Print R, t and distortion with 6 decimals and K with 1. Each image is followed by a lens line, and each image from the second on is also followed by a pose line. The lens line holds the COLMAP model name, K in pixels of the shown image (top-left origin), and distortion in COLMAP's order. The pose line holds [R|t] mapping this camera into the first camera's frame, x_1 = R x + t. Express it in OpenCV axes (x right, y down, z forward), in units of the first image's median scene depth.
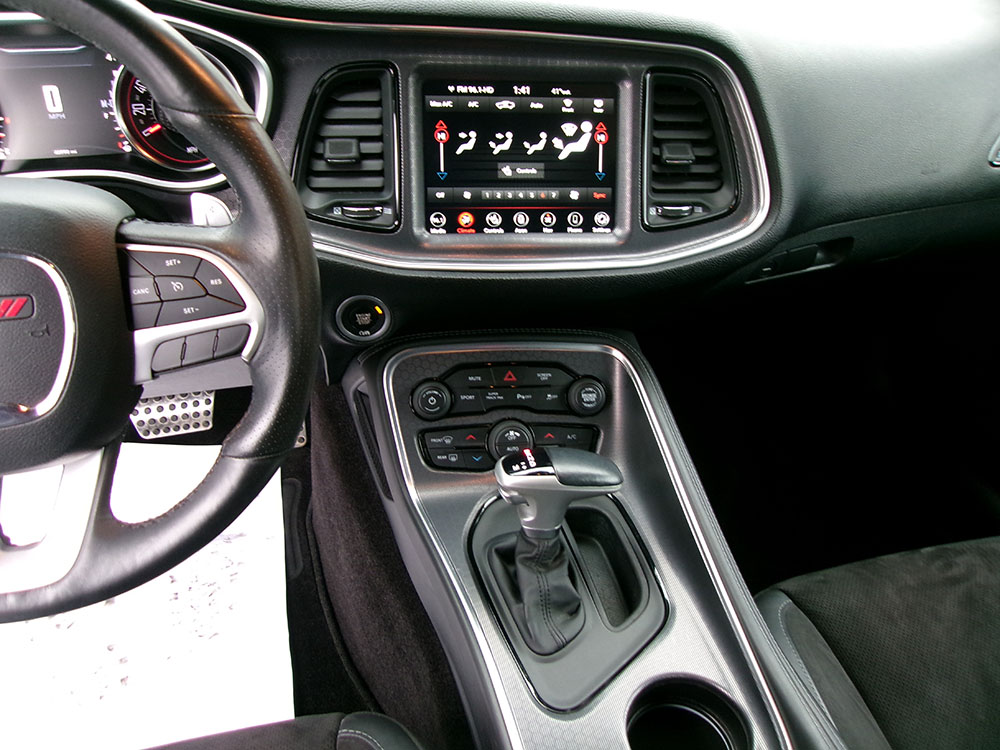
lens RADIAL K [[770.8, 0, 500.0], [0, 770.8, 375.0], [0, 0, 1]] dist [-0.039930, 0.075274]
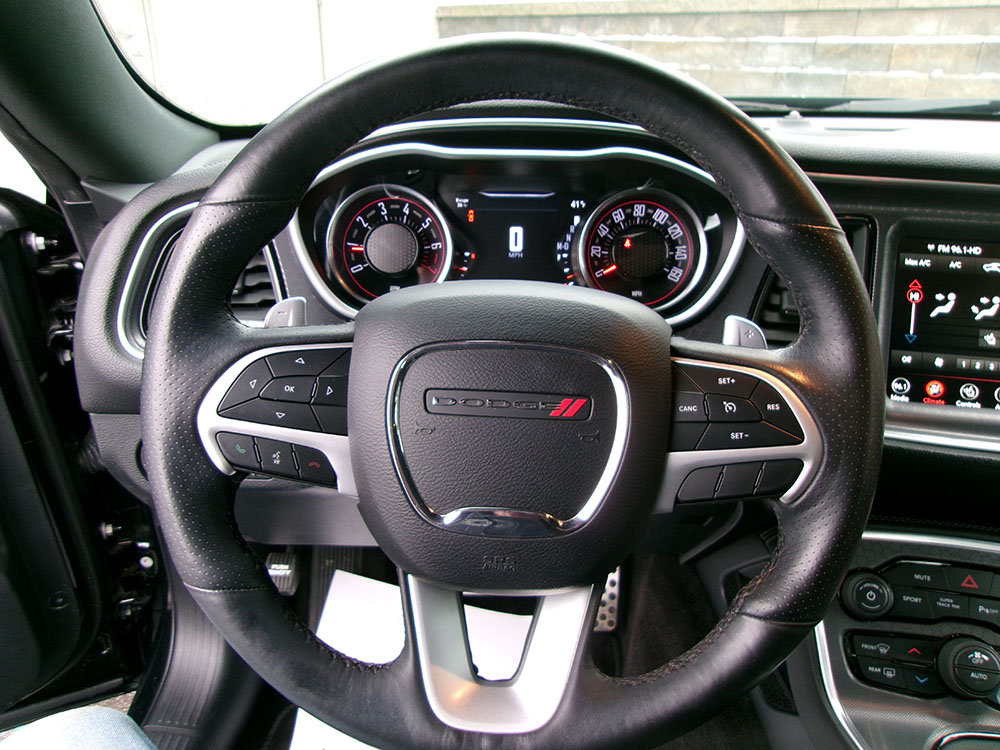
lens RADIAL K [[770.8, 0, 500.0], [0, 770.8, 375.0], [0, 0, 1]] dist [-0.039930, 0.075274]
pose [[0.960306, 0.085401, -0.265555, -0.295108], [-0.151181, 0.959385, -0.238170, 0.067198], [0.234429, 0.268862, 0.934214, 0.064178]]
